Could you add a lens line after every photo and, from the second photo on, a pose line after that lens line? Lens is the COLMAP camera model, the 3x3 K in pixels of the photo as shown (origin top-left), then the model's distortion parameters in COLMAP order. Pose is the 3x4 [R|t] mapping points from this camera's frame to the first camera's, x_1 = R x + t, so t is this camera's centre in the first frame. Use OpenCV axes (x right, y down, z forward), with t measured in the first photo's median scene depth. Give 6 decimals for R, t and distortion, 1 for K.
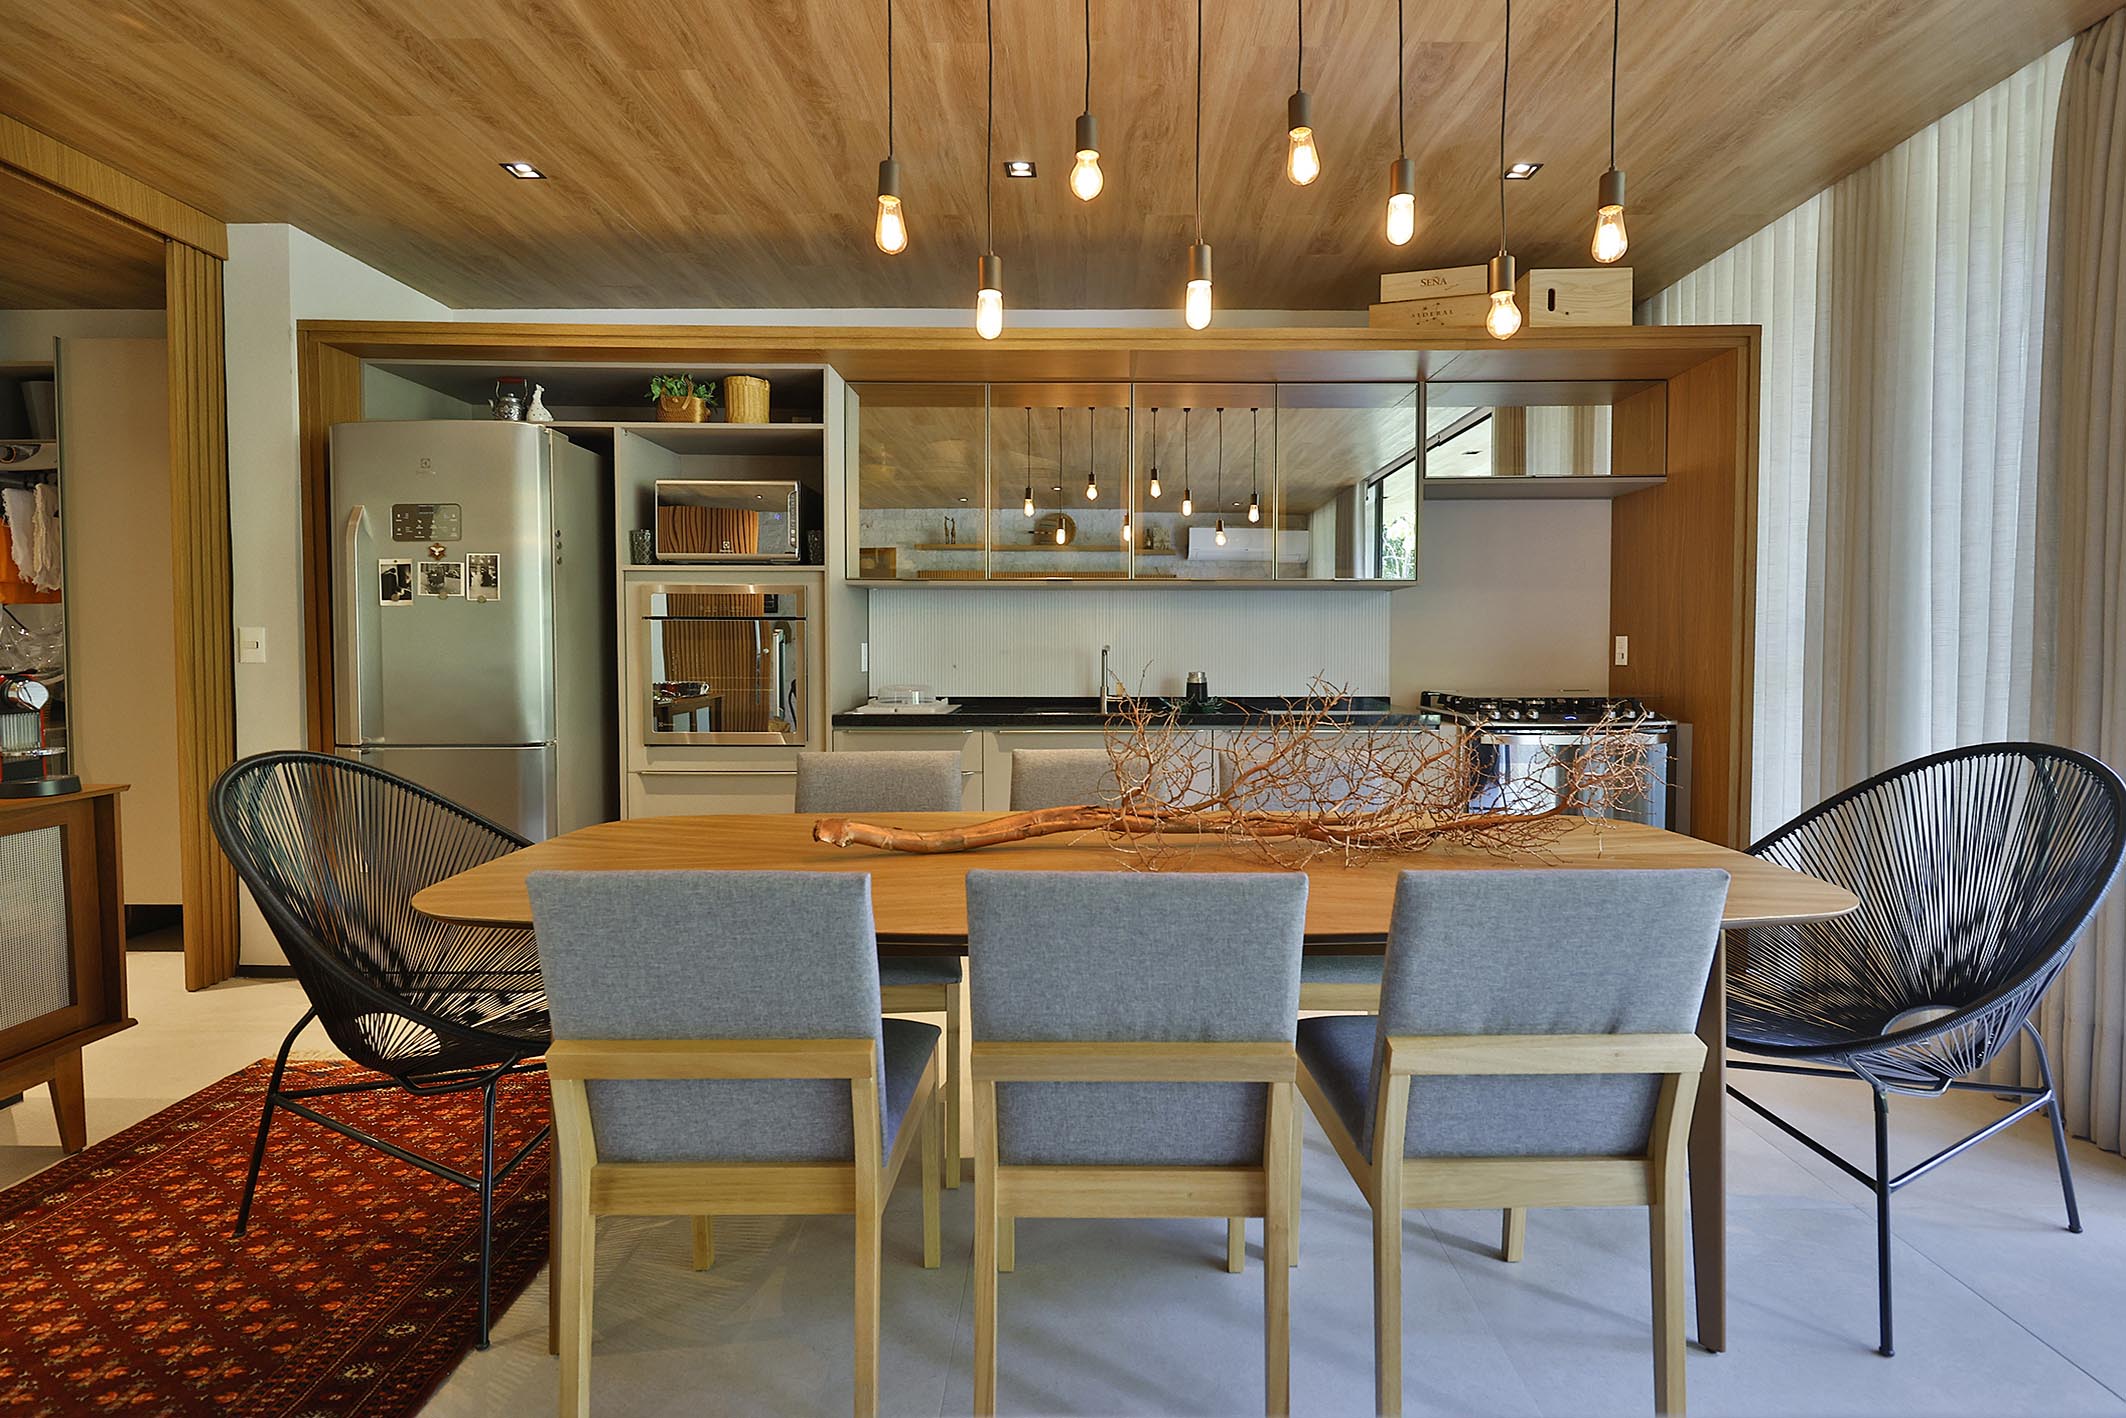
lens RADIAL K [[954.5, 0, 1096.6], [0, 954.5, 683.6], [0, 0, 1]] dist [-0.001920, -0.000135]
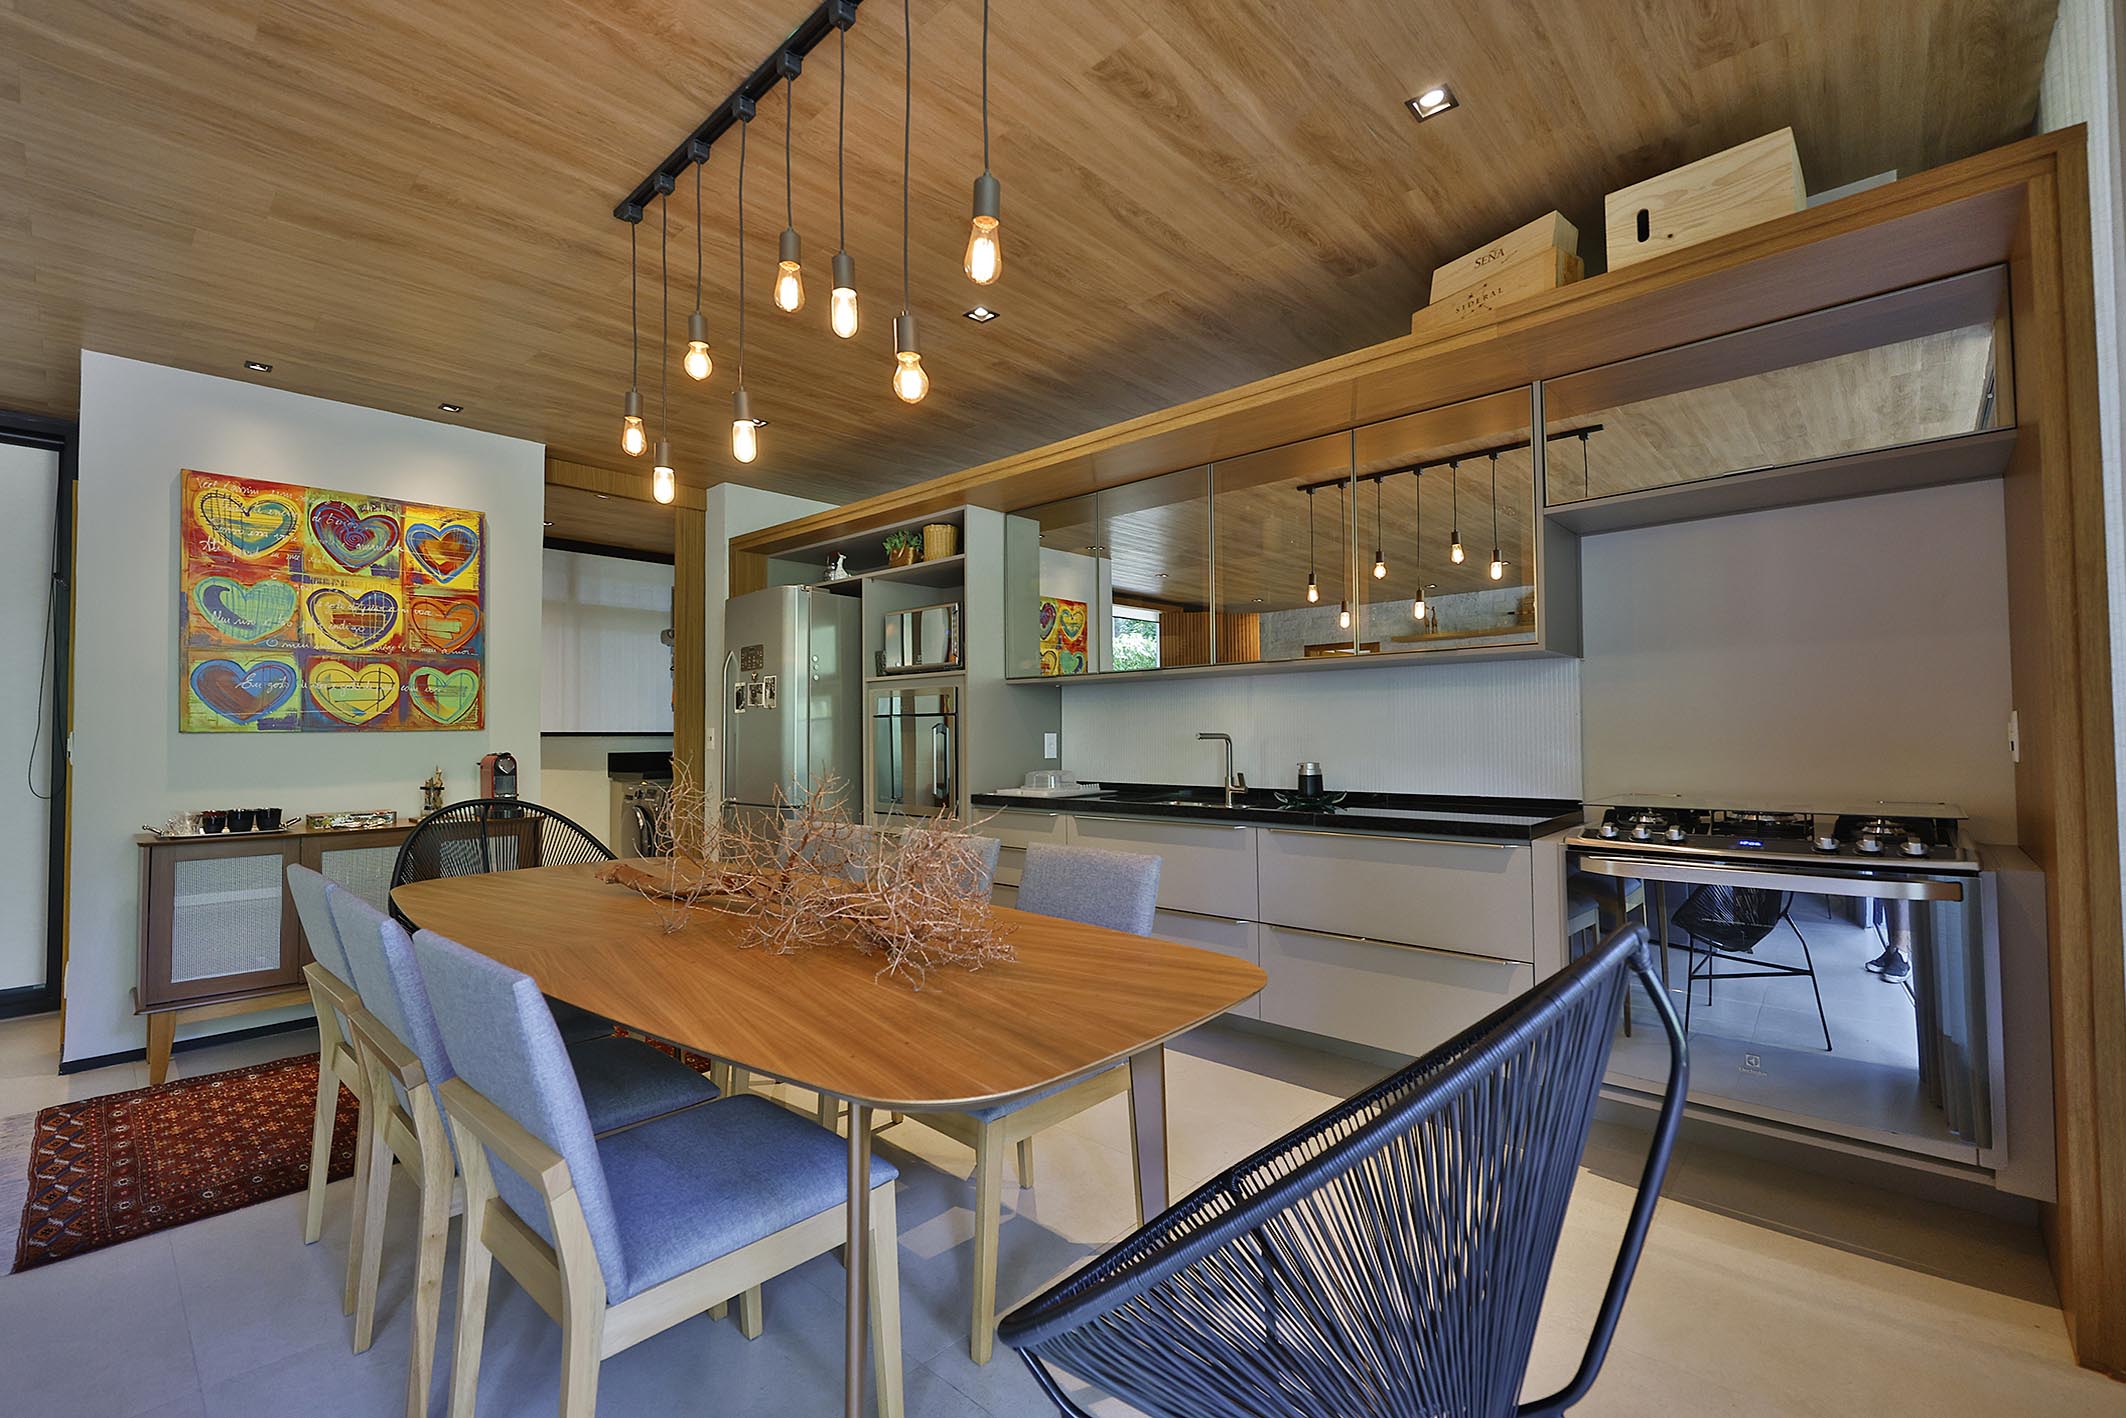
lens RADIAL K [[908.9, 0, 1053.3], [0, 908.9, 710.6], [0, 0, 1]] dist [-0.003284, 0.000828]
pose [[0.730826, -0.025934, -0.682071, 0.571721], [-0.019733, 0.998057, -0.059093, -0.006846], [0.682279, 0.056646, 0.728895, 0.242807]]
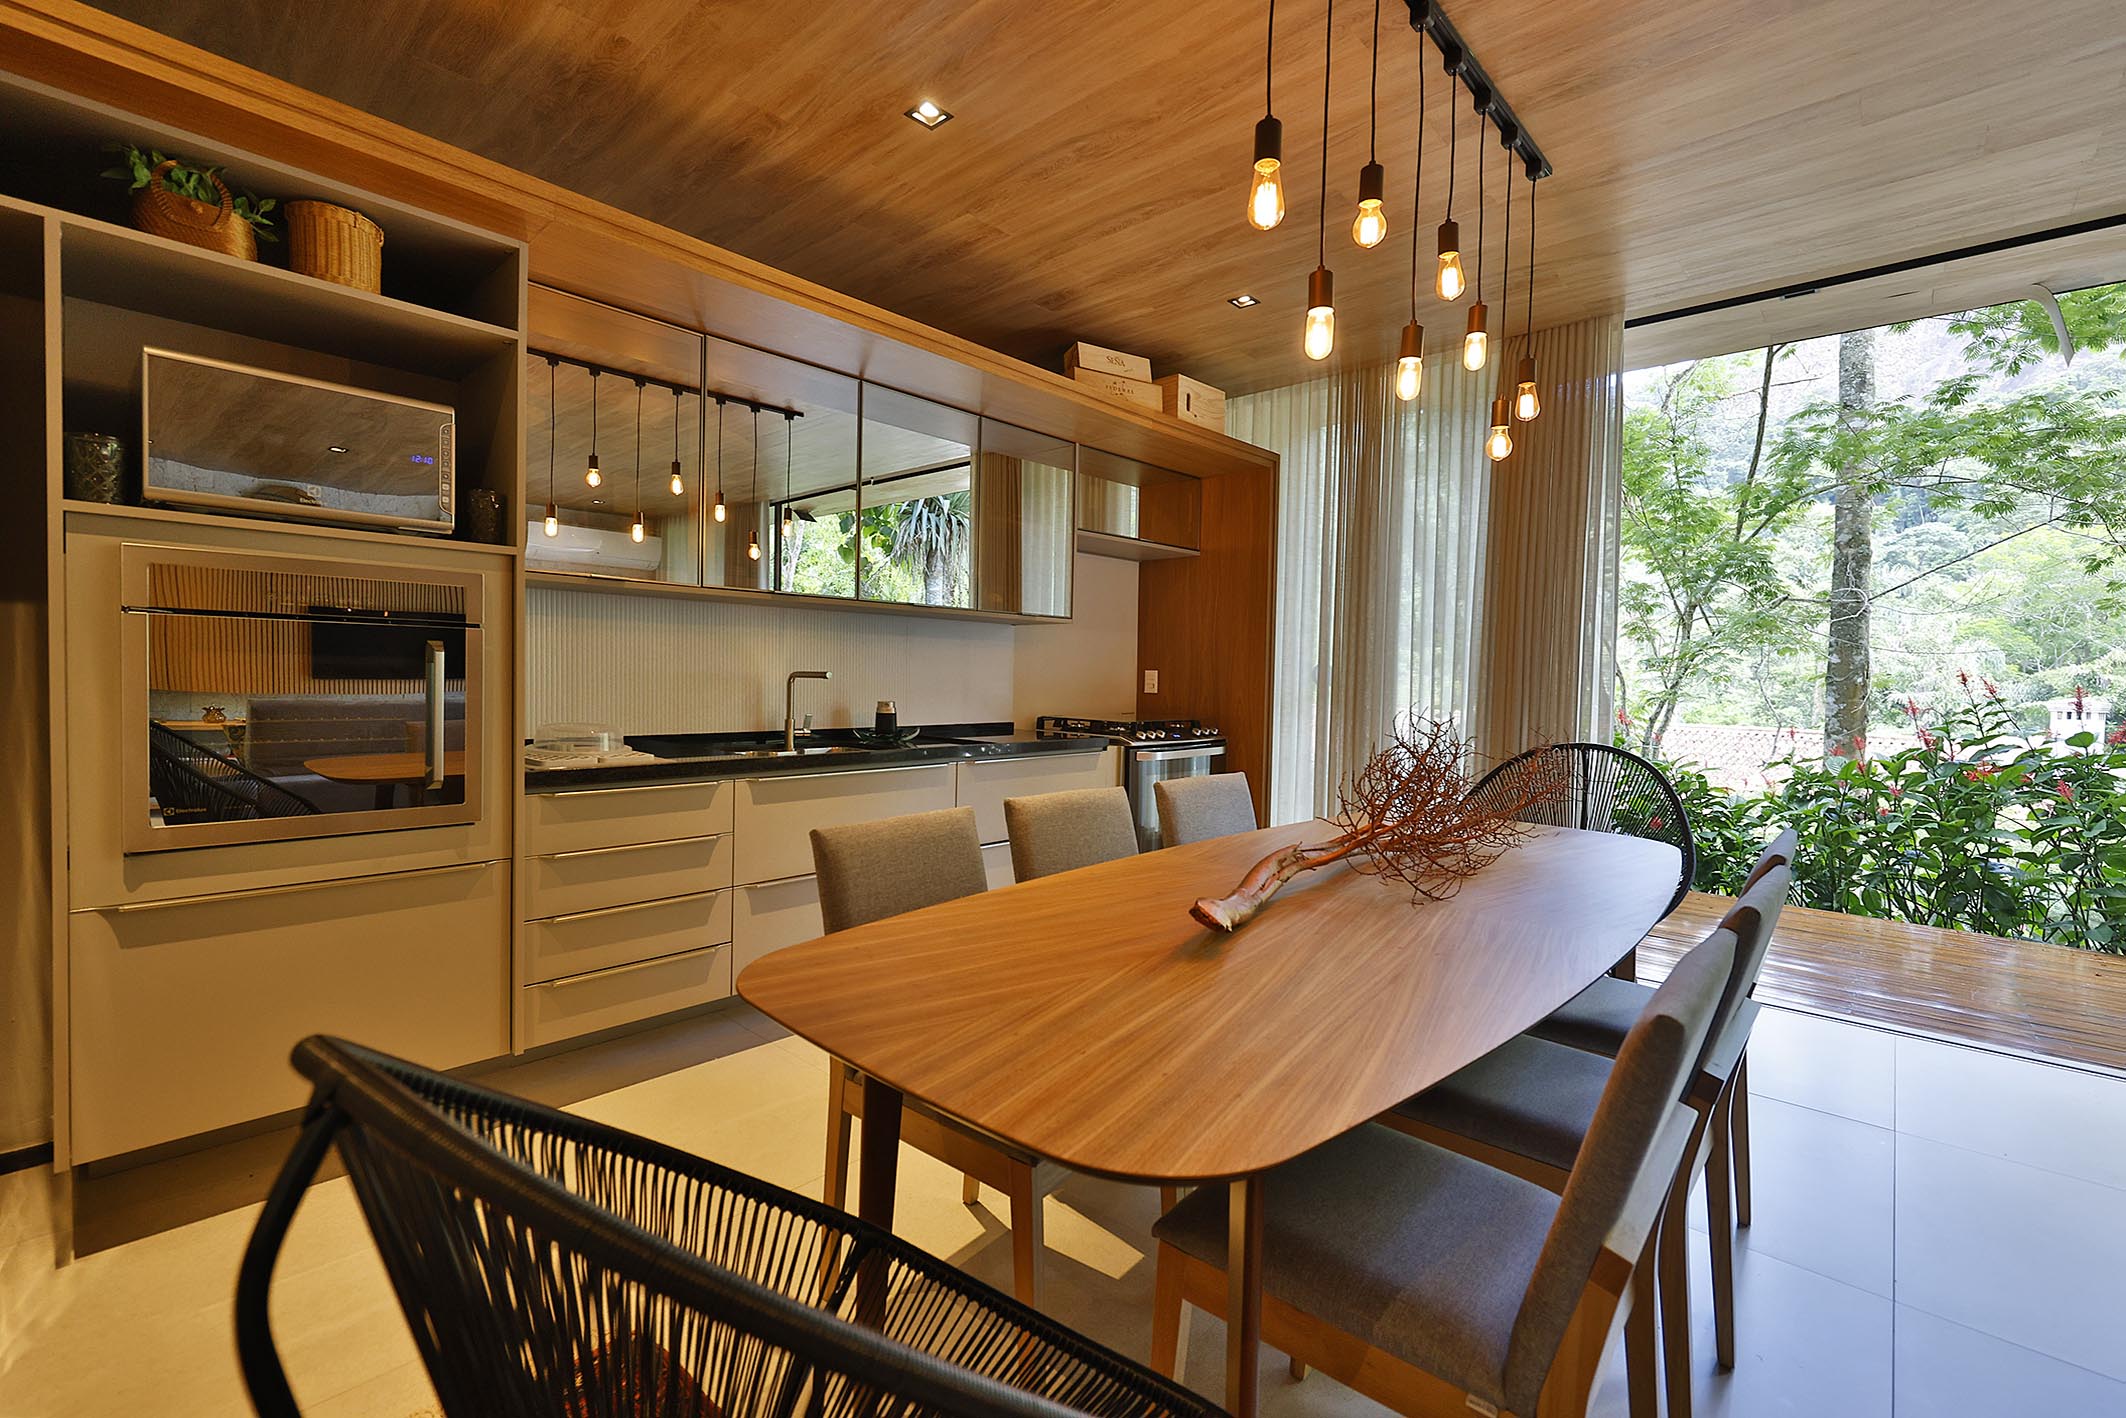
lens RADIAL K [[908.9, 0, 1061.4], [0, 908.9, 702.5], [0, 0, 1]] dist [-0.003284, 0.000828]
pose [[0.681155, -0.010547, 0.732063, -0.485456], [0.009316, 0.999940, 0.005737, -0.016098], [-0.732080, 0.002912, 0.681212, 0.295672]]
